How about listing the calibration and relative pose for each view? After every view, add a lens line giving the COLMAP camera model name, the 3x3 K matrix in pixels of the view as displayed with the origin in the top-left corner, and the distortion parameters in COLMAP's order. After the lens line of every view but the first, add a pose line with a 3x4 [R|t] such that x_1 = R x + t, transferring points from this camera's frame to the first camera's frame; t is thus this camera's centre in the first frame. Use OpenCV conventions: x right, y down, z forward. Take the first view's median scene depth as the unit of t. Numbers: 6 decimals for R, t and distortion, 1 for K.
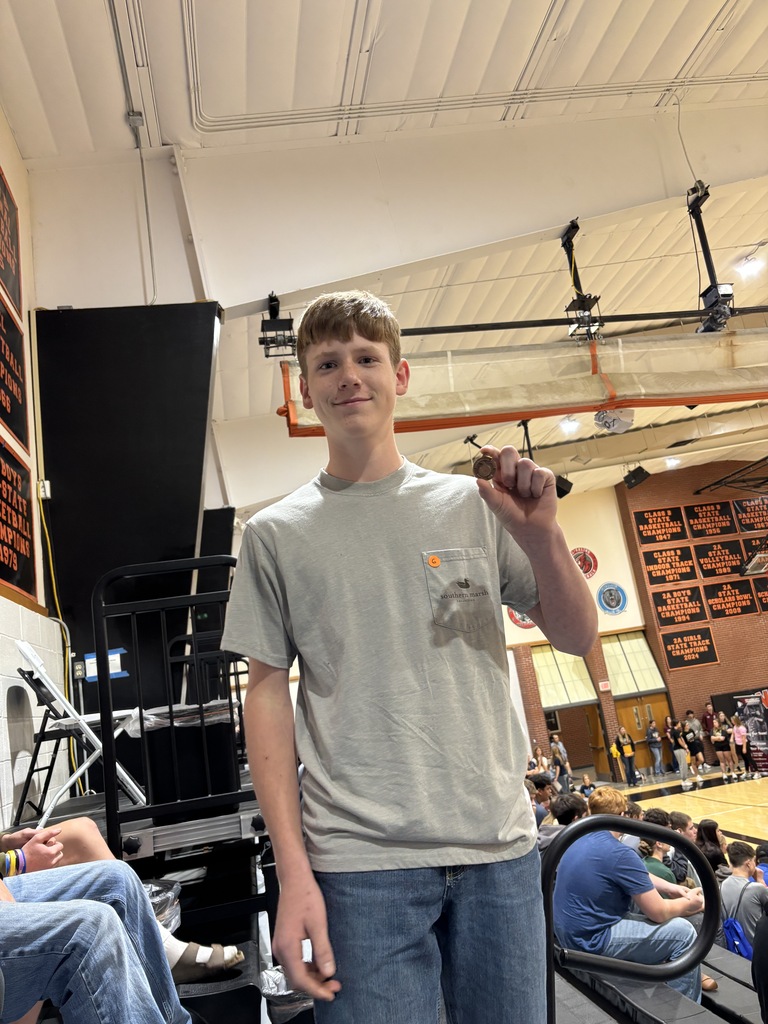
lens RADIAL K [[799.8, 0, 384.0], [0, 799.8, 512.0], [0, 0, 1]] dist [0.004177, -0.006476]
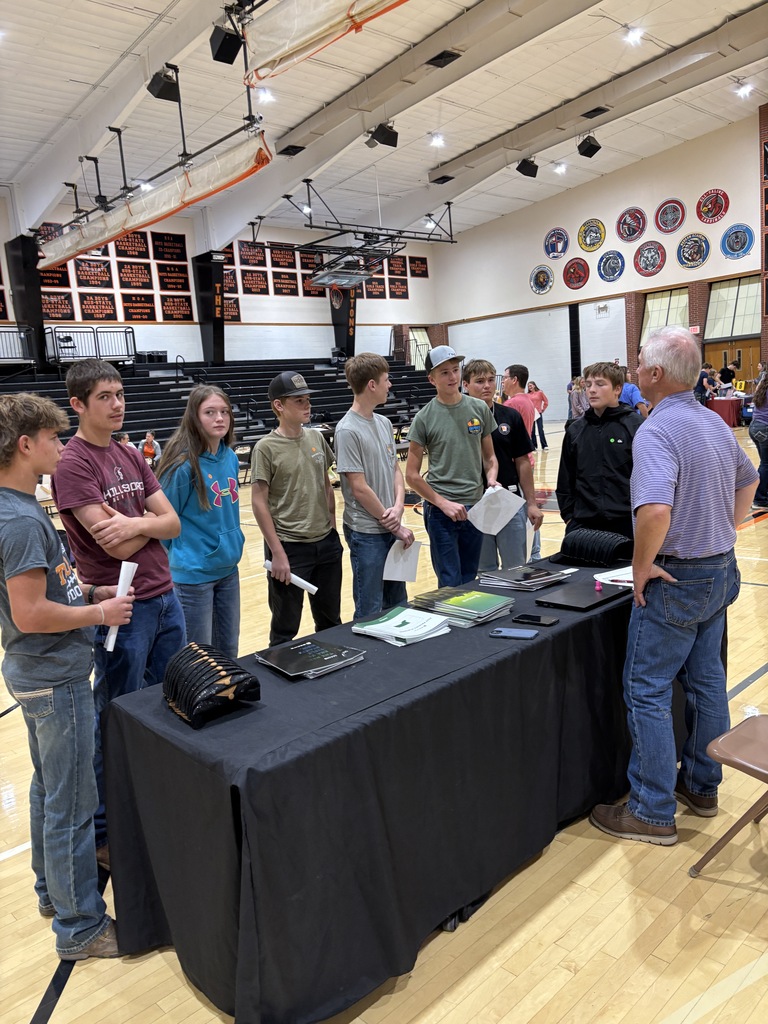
lens RADIAL K [[771.9, 0, 352.7], [0, 771.9, 513.6], [0, 0, 1]] dist [0.007996, 0.000991]
pose [[0.545245, 0.231214, -0.805759, 0.899602], [0.192513, 0.900981, 0.388809, -0.054460], [0.815872, -0.367116, 0.446743, 0.057576]]
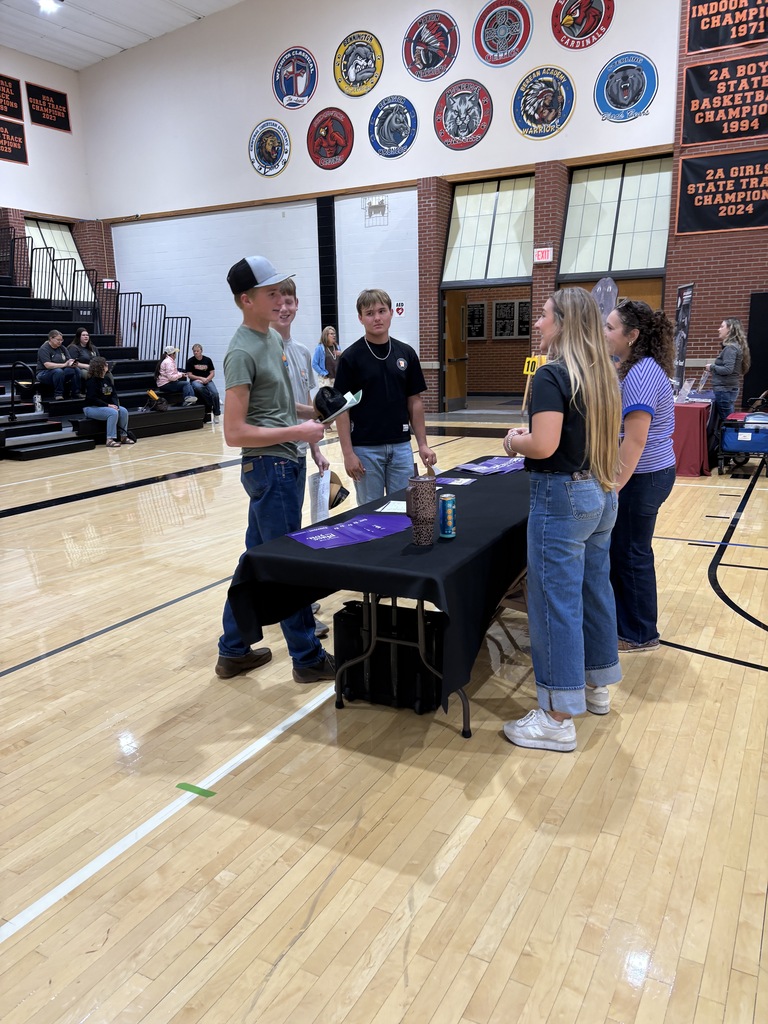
lens RADIAL K [[799.8, 0, 384.0], [0, 799.8, 512.0], [0, 0, 1]] dist [0.004177, -0.006476]
pose [[0.783211, 0.258473, -0.565485, 0.540259], [0.044436, 0.883900, 0.465560, 0.105560], [0.620167, -0.389759, 0.680794, 0.452675]]
